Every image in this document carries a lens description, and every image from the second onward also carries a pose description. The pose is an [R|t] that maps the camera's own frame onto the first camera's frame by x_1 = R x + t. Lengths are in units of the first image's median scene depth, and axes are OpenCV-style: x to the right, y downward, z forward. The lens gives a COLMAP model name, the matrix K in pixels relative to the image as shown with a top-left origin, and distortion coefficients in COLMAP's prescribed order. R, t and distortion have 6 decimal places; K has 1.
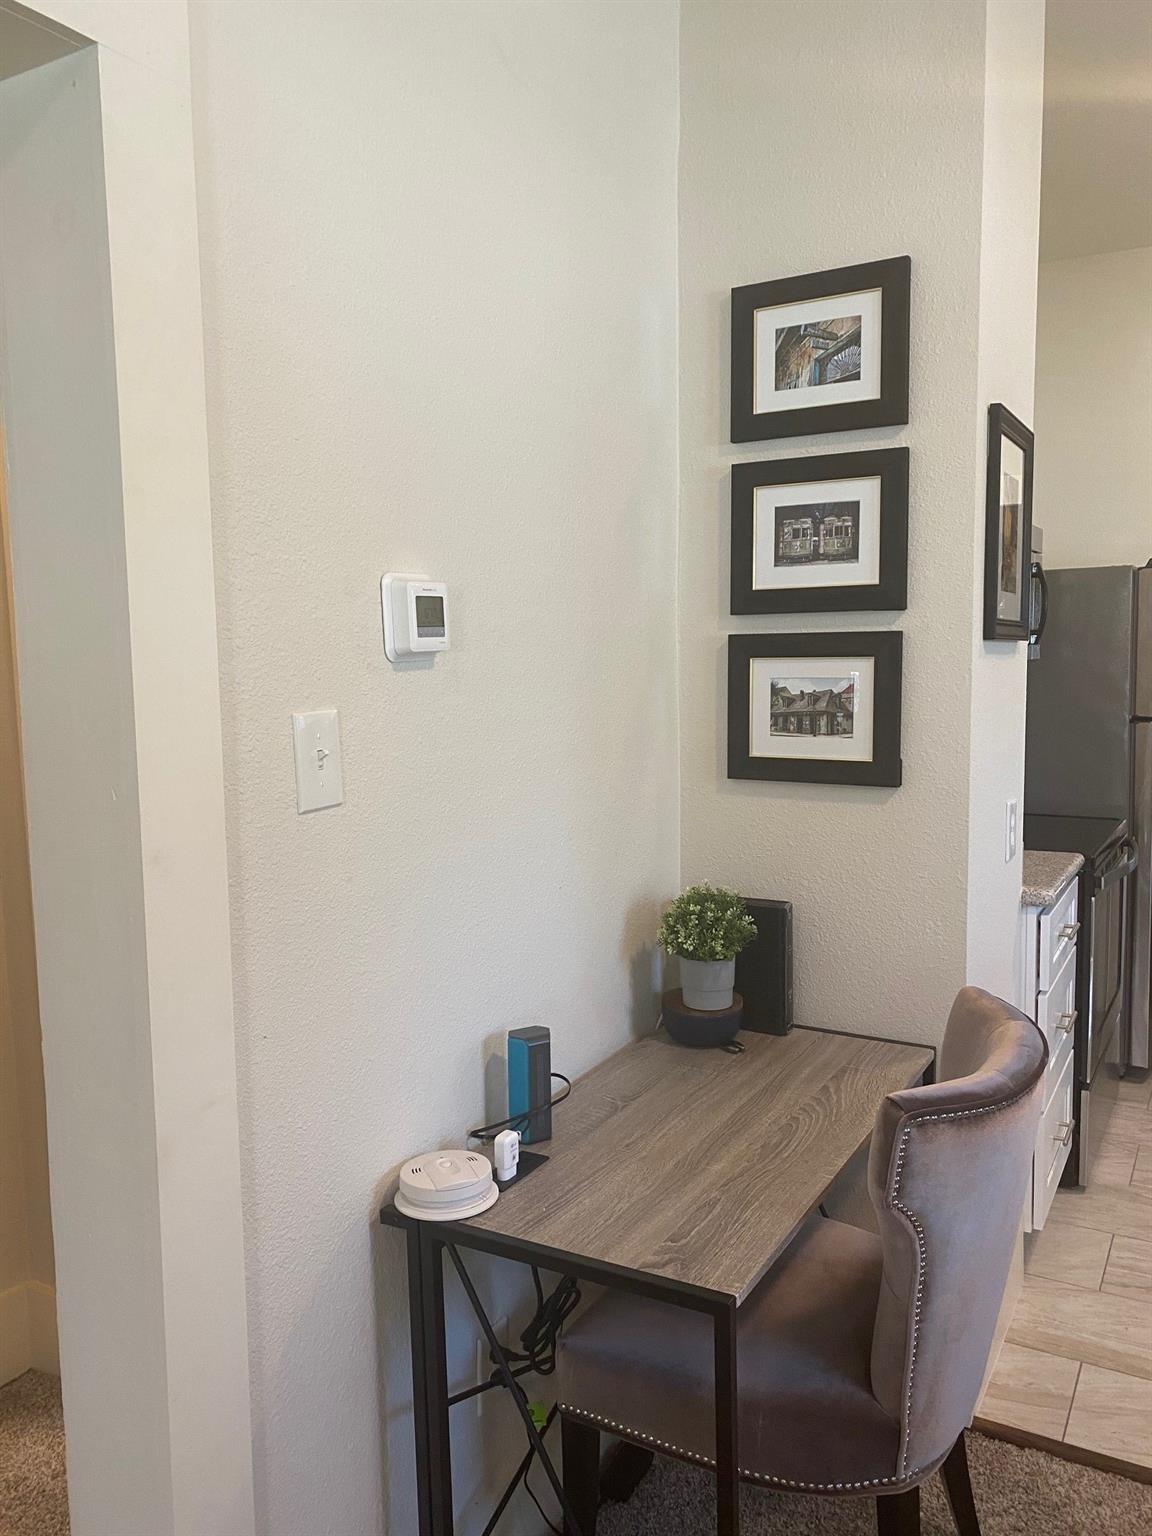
lens RADIAL K [[1184.4, 0, 576.0], [0, 1184.4, 768.0], [0, 0, 1]] dist [0.071853, -0.129001]
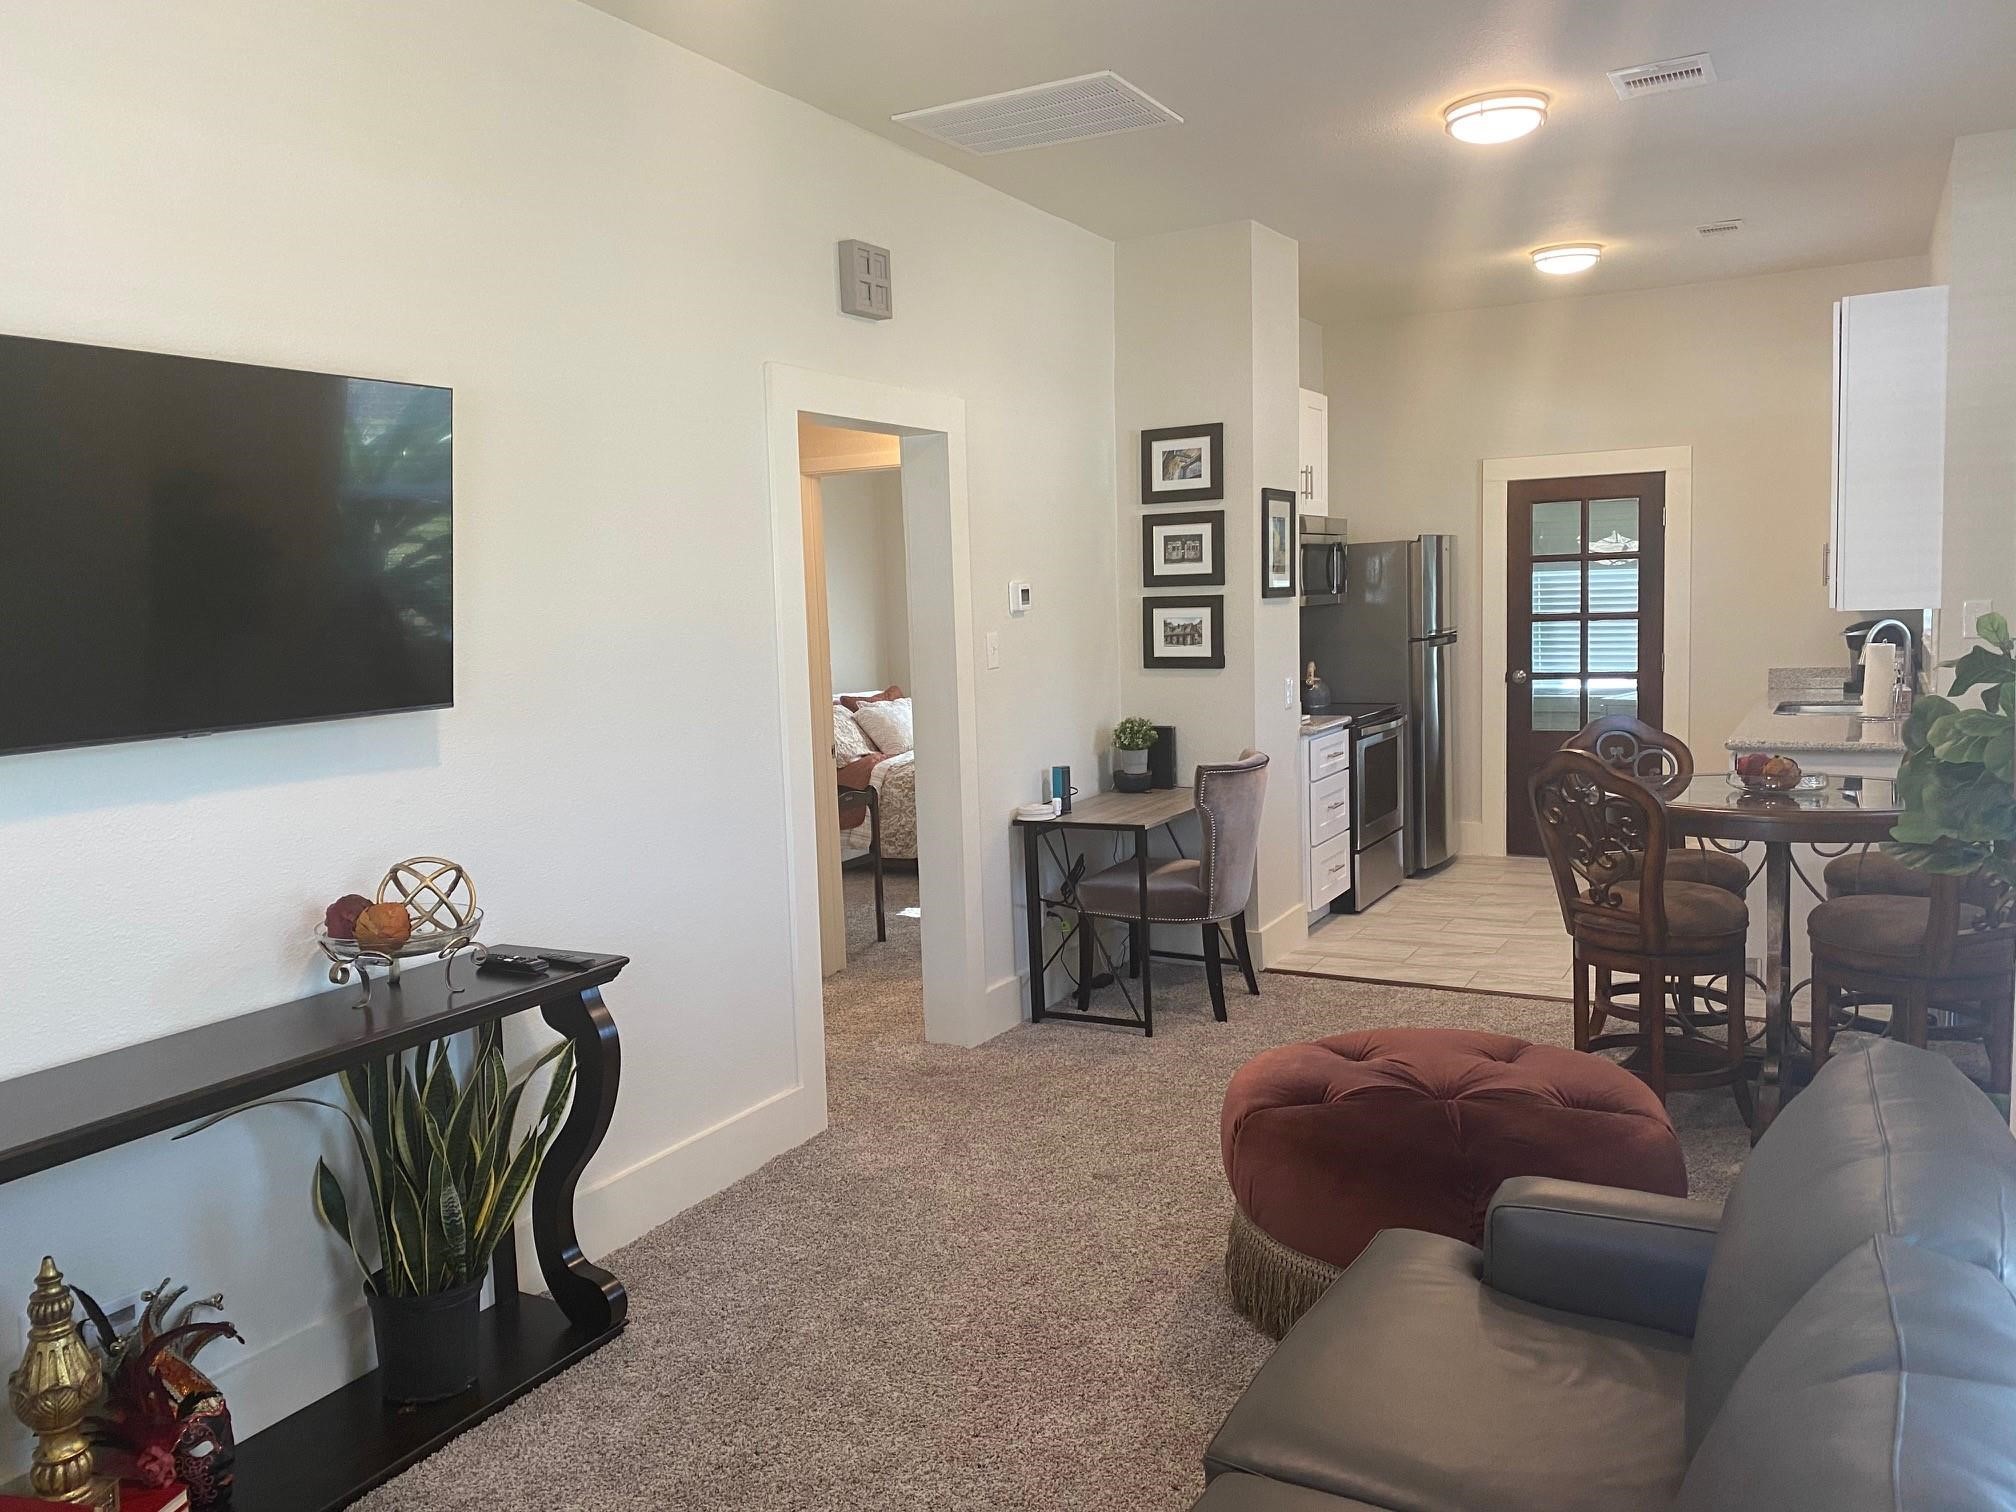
lens RADIAL K [[1554.5, 0, 1002.8], [0, 1554.5, 735.6], [0, 0, 1]] dist [0.071853, -0.129001]
pose [[0.999582, -0.017317, 0.023145, -0.185658], [0.017331, 0.999850, -0.000382, 0.128225], [-0.023135, 0.000783, 0.999732, -1.739254]]
